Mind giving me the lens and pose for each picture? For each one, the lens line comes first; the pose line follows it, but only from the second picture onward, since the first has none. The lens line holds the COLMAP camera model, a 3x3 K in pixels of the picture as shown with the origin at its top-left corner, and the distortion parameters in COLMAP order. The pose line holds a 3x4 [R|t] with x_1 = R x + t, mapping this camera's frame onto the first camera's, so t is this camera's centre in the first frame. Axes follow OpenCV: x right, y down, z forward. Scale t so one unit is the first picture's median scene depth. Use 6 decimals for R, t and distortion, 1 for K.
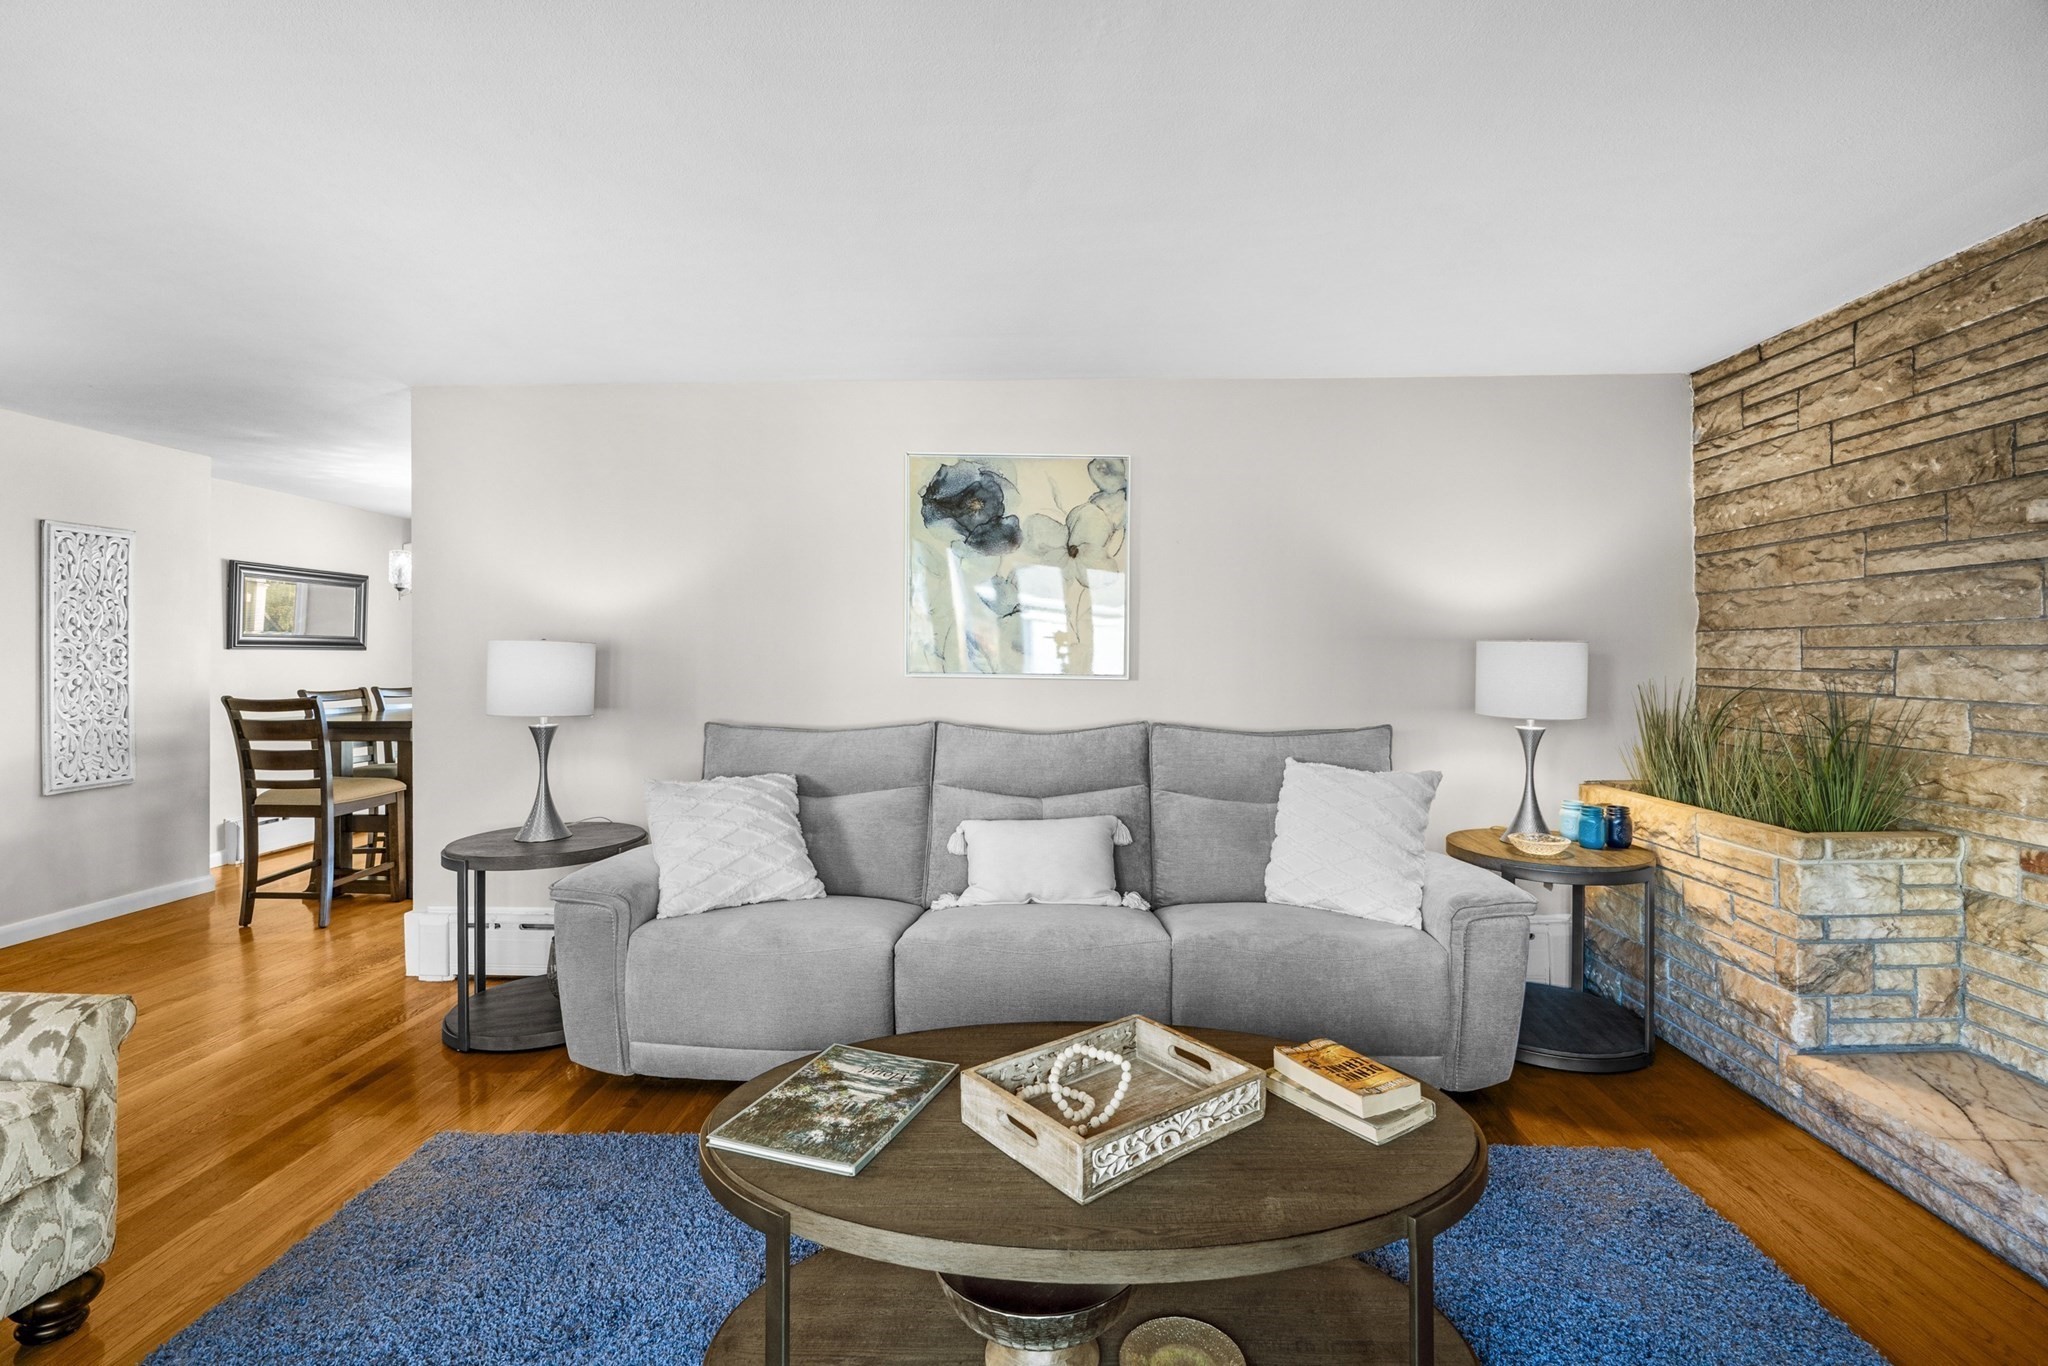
lens RADIAL K [[924.5, 0, 1046.0], [0, 924.5, 652.1], [0, 0, 1]] dist [-0.004977, -0.000440]
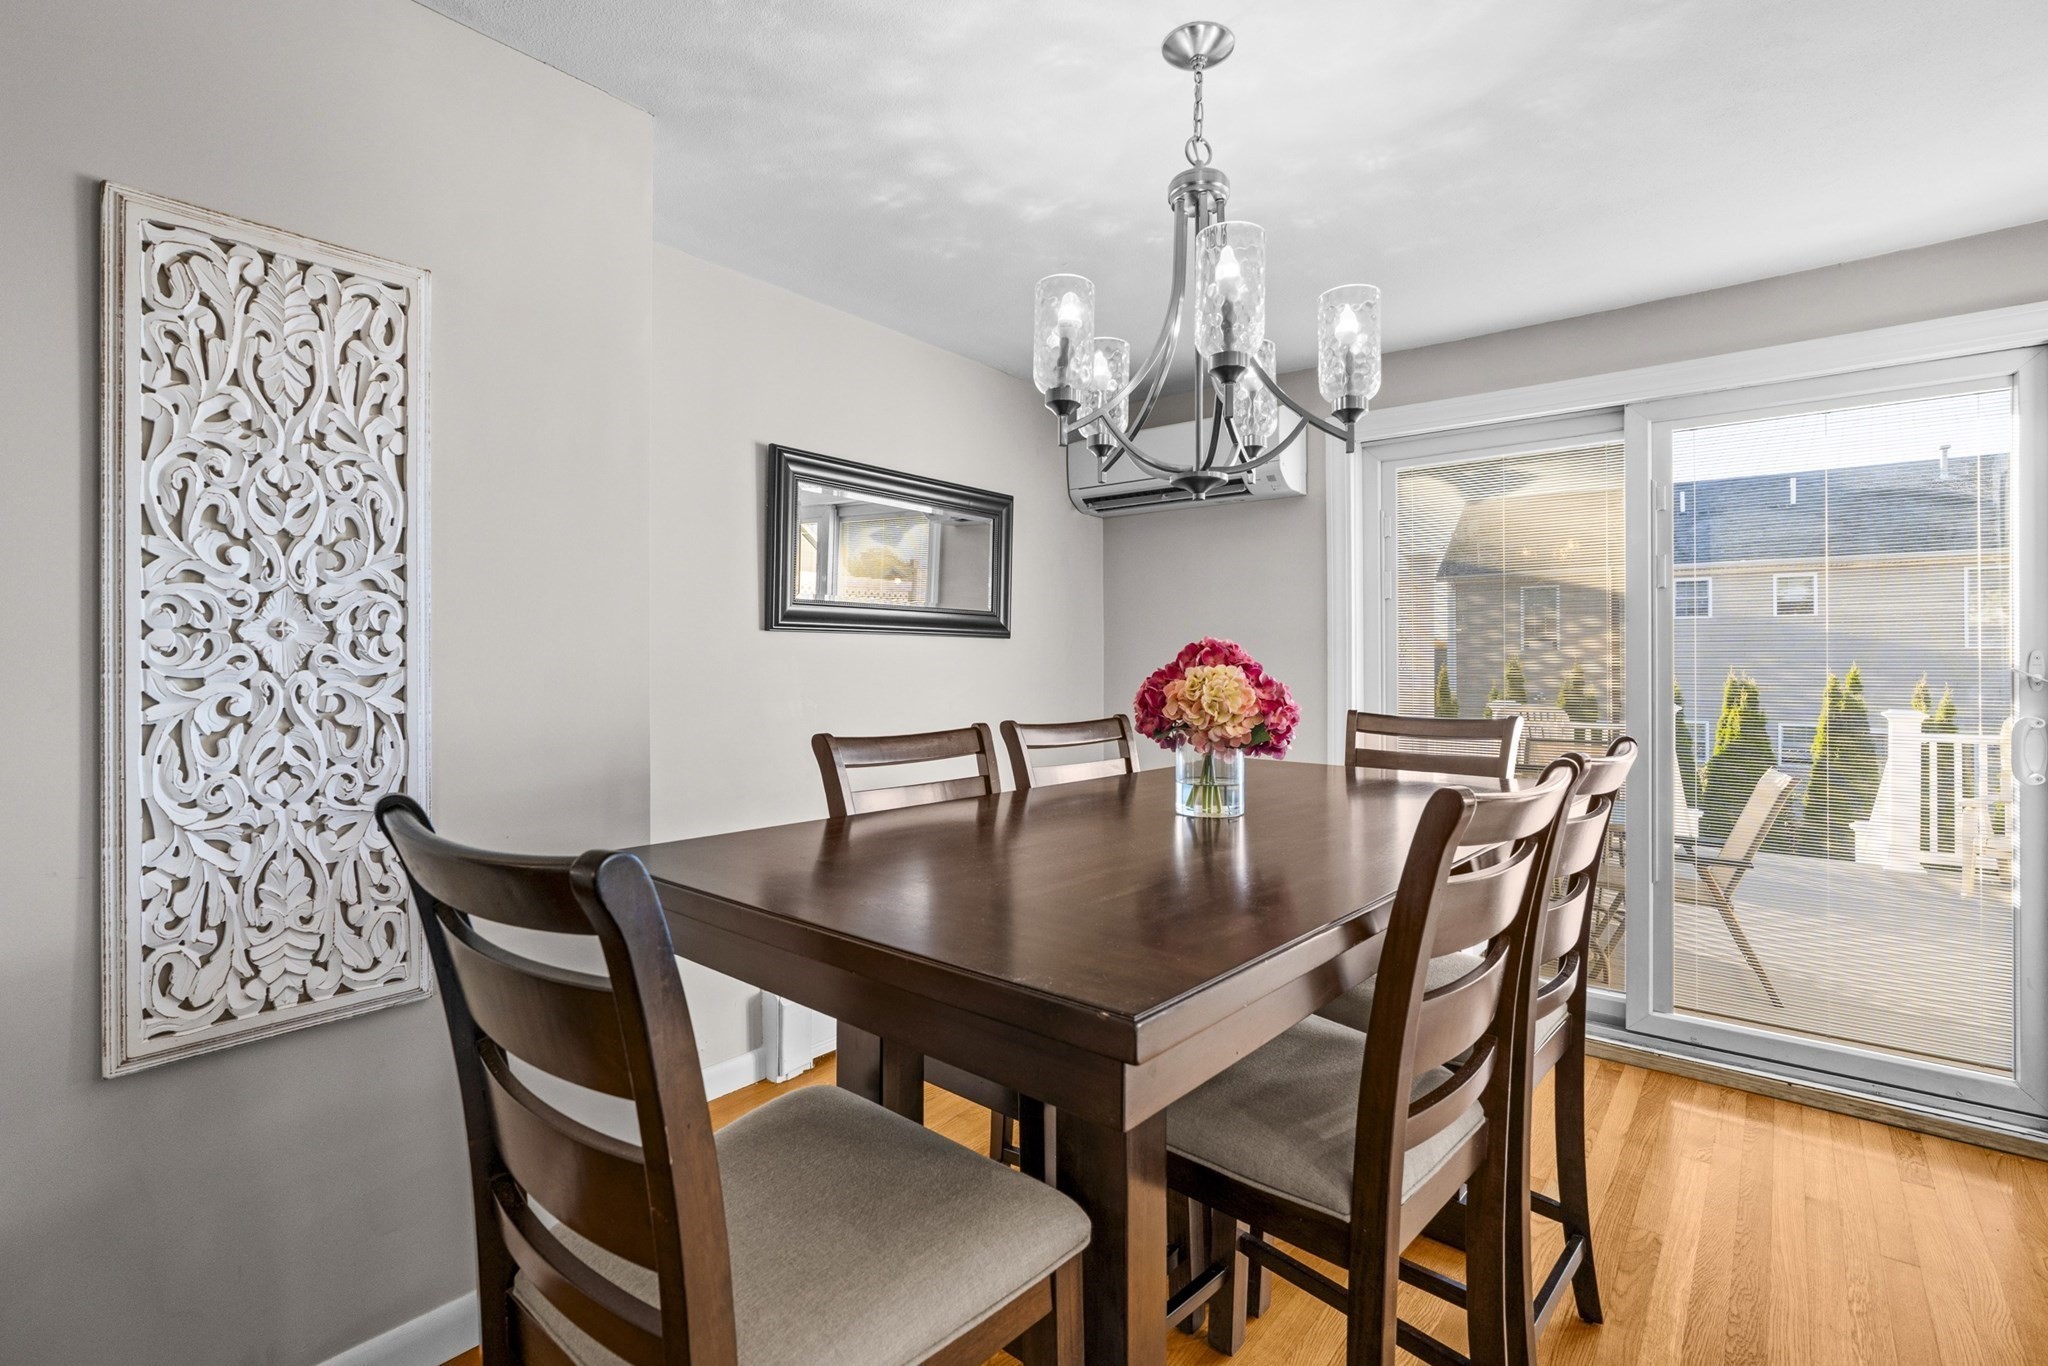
lens RADIAL K [[939.6, 0, 1004.3], [0, 939.6, 658.8], [0, 0, 1]] dist [-0.009648, -0.000004]
pose [[0.781746, -0.000965, -0.623596, -0.873188], [0.000718, 1.000000, -0.000647, 0.021861], [0.623596, 0.000058, 0.781747, 1.245577]]
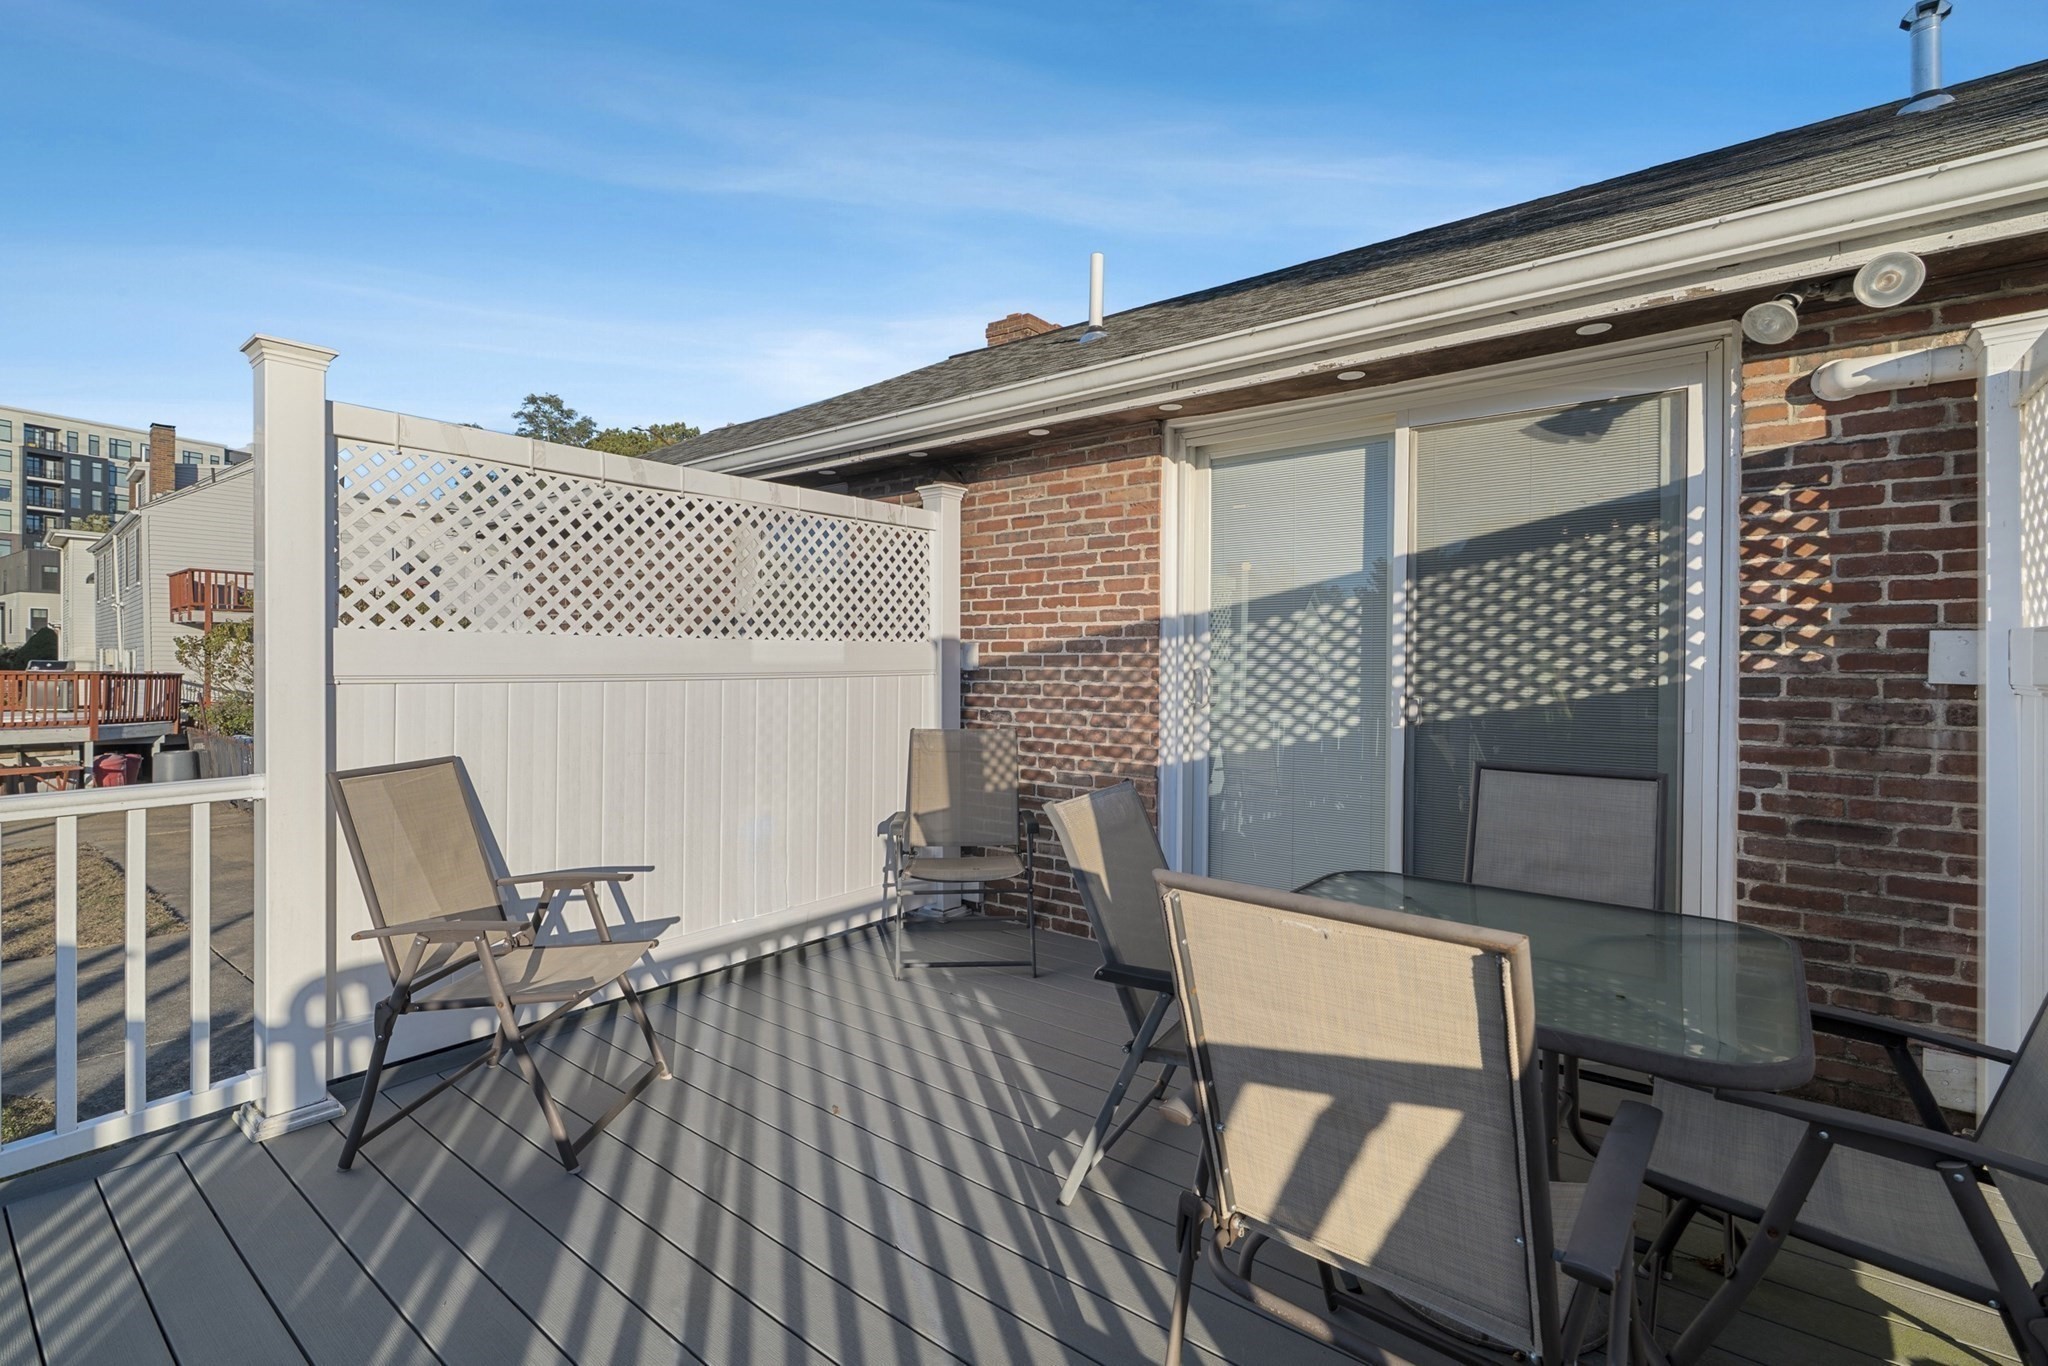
lens RADIAL K [[918.9, 0, 1012.8], [0, 918.9, 679.8], [0, 0, 1]] dist [-0.011576, 0.001038]
pose [[-0.796707, -0.025873, 0.603812, -1.434242], [-0.023529, 0.999654, 0.011789, 0.084924], [-0.603908, -0.004815, -0.797040, 4.107712]]
